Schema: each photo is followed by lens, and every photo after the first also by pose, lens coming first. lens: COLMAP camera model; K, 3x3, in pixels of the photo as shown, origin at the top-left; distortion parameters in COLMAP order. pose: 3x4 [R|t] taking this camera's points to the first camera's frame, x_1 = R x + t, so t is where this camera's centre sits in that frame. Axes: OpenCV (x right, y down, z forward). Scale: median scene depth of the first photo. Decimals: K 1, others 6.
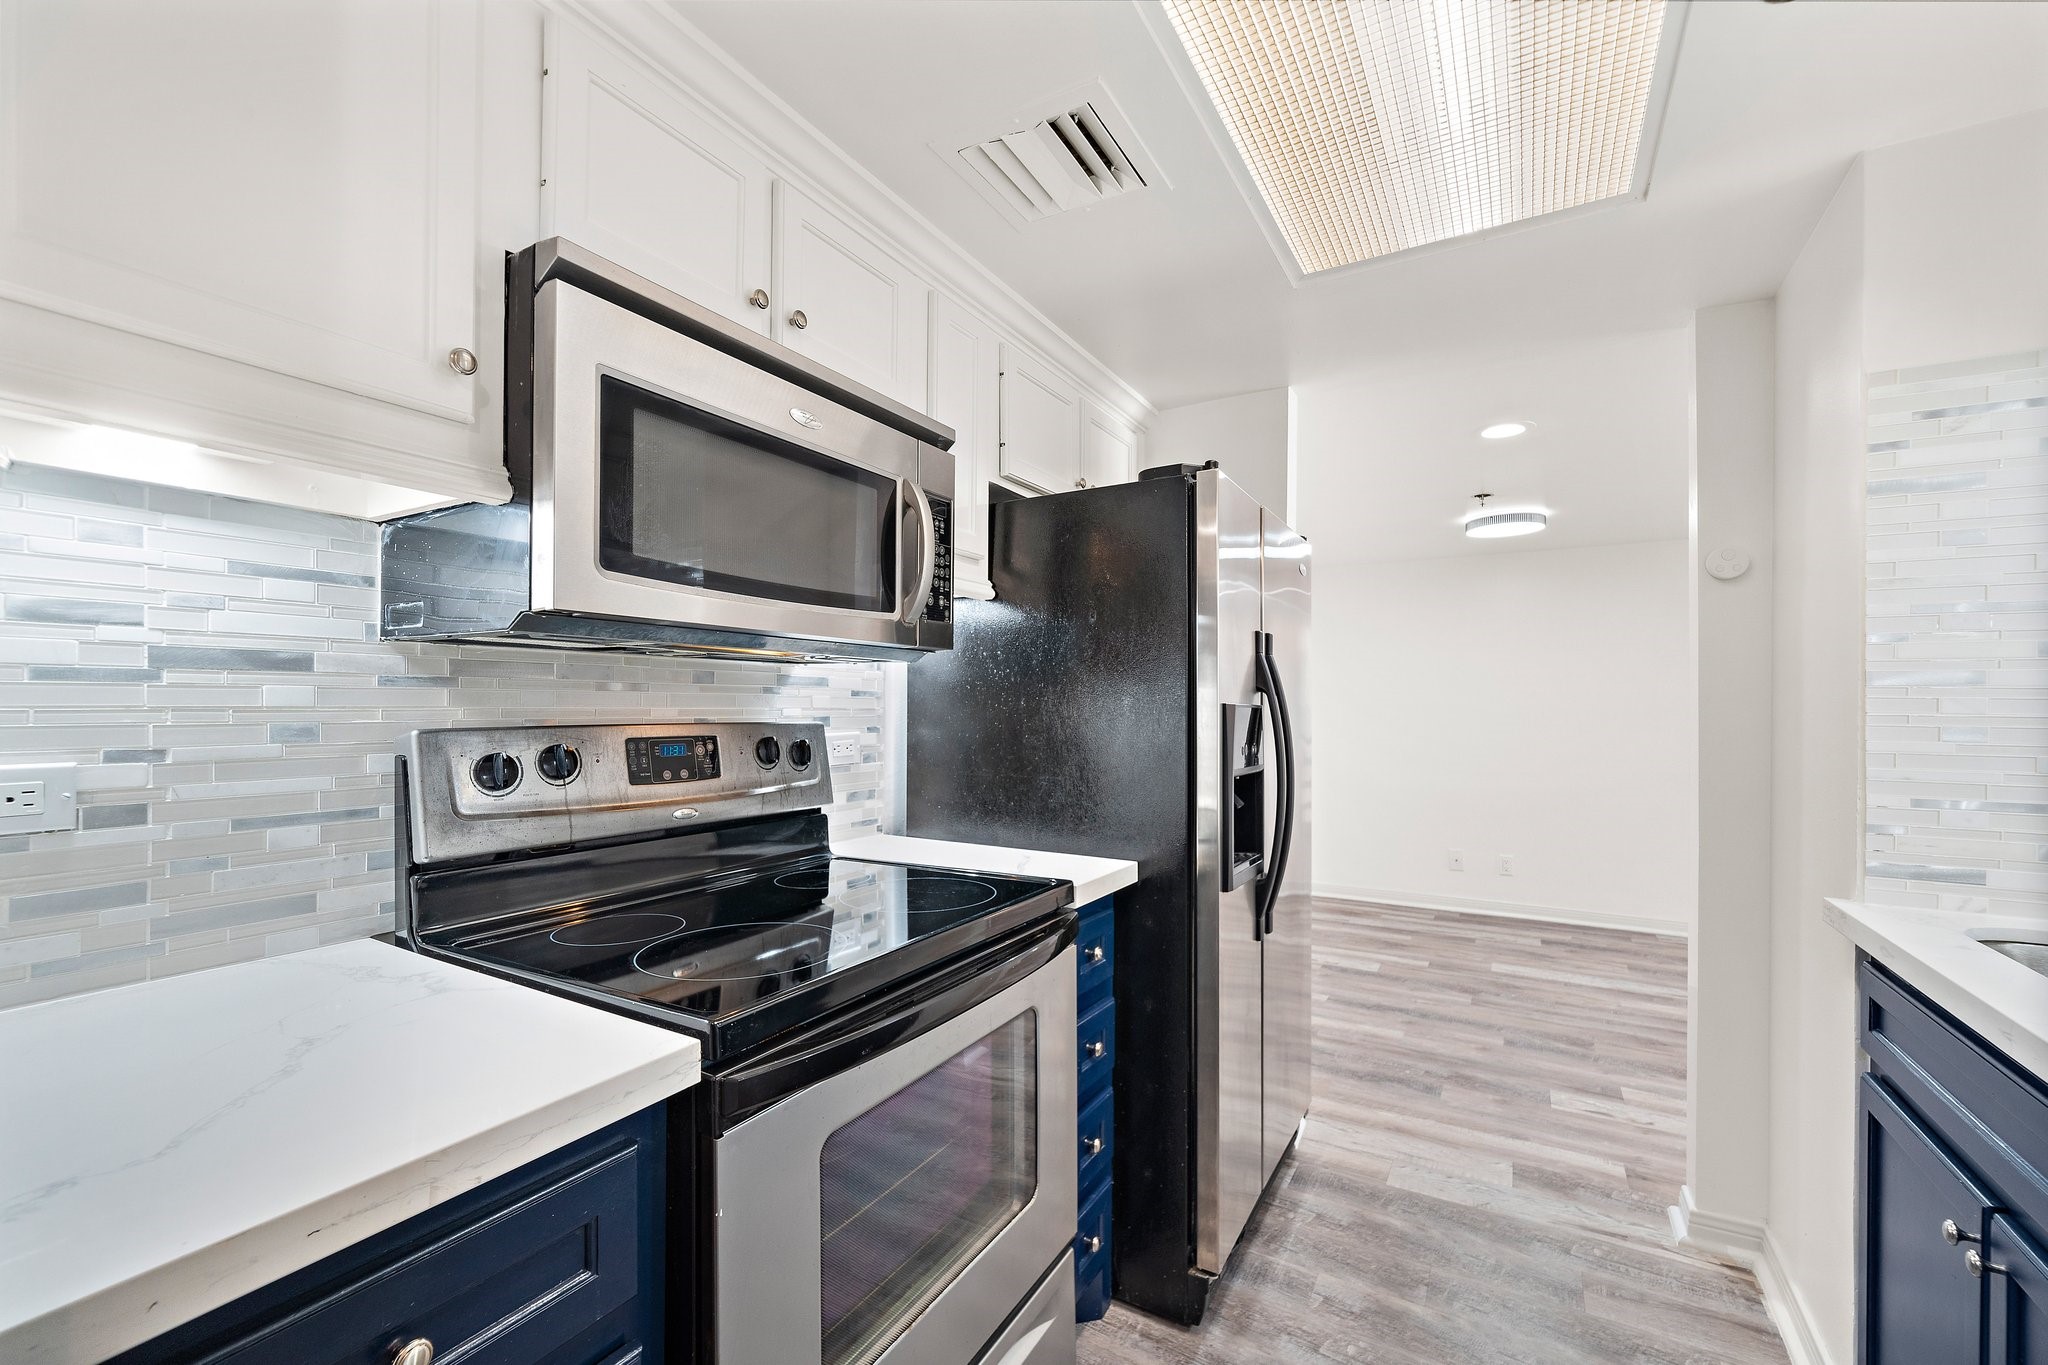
lens RADIAL K [[840.3, 0, 1029.6], [0, 840.3, 693.7], [0, 0, 1]] dist [0.004634, 0.000226]
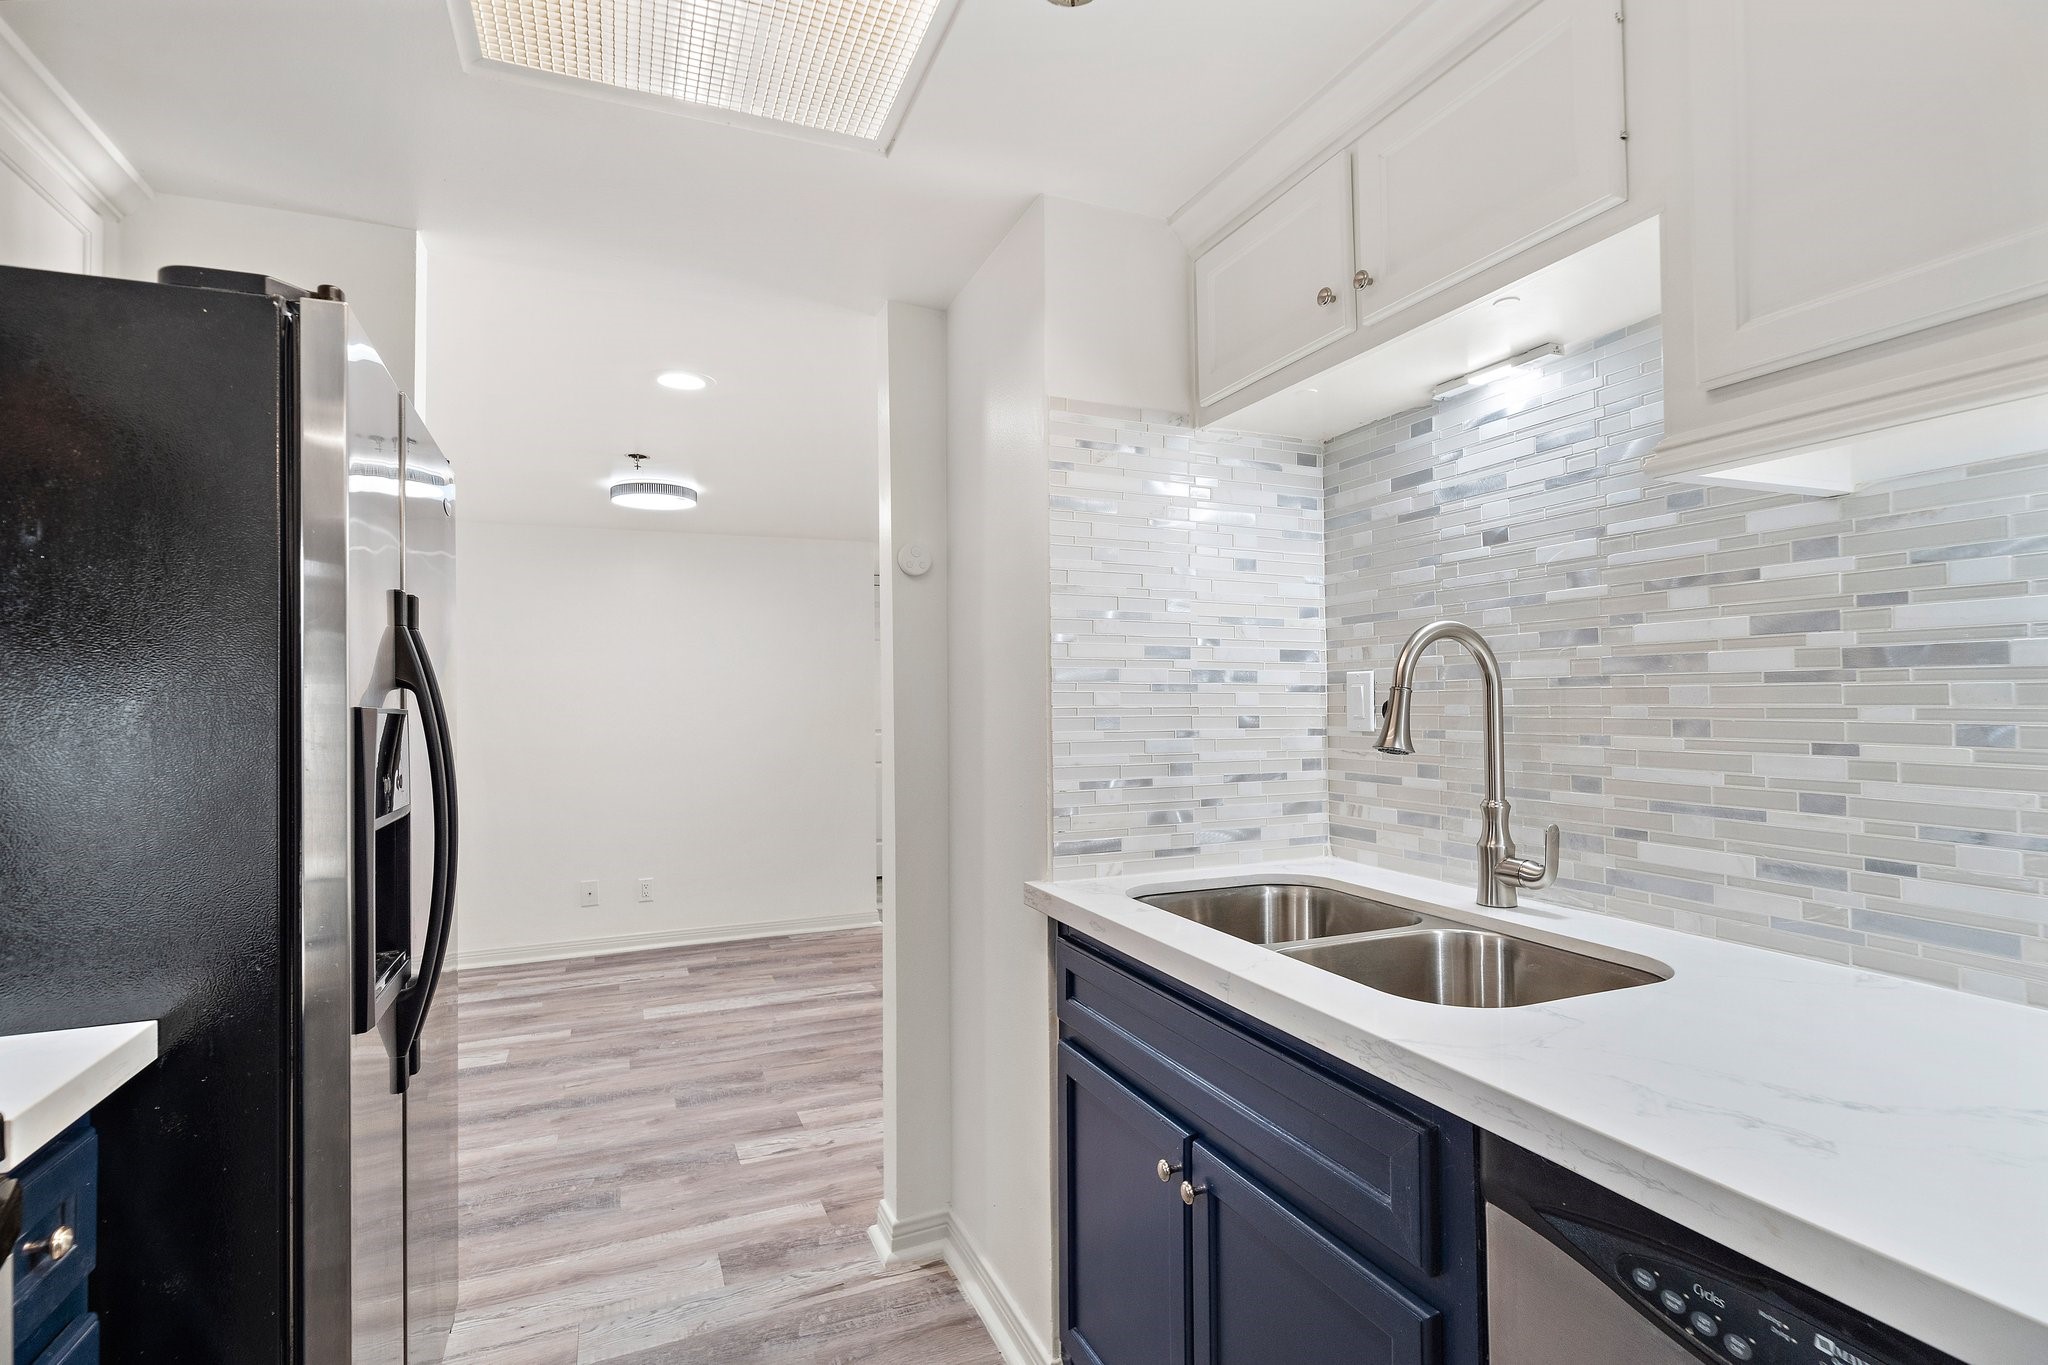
lens RADIAL K [[987.7, 0, 1030.0], [0, 987.7, 677.2], [0, 0, 1]] dist [0.004138, -0.000812]
pose [[0.598416, 0.008010, 0.801145, -0.035288], [0.004714, 0.999898, -0.013519, 0.002003], [-0.801172, 0.011867, 0.598317, 0.192530]]
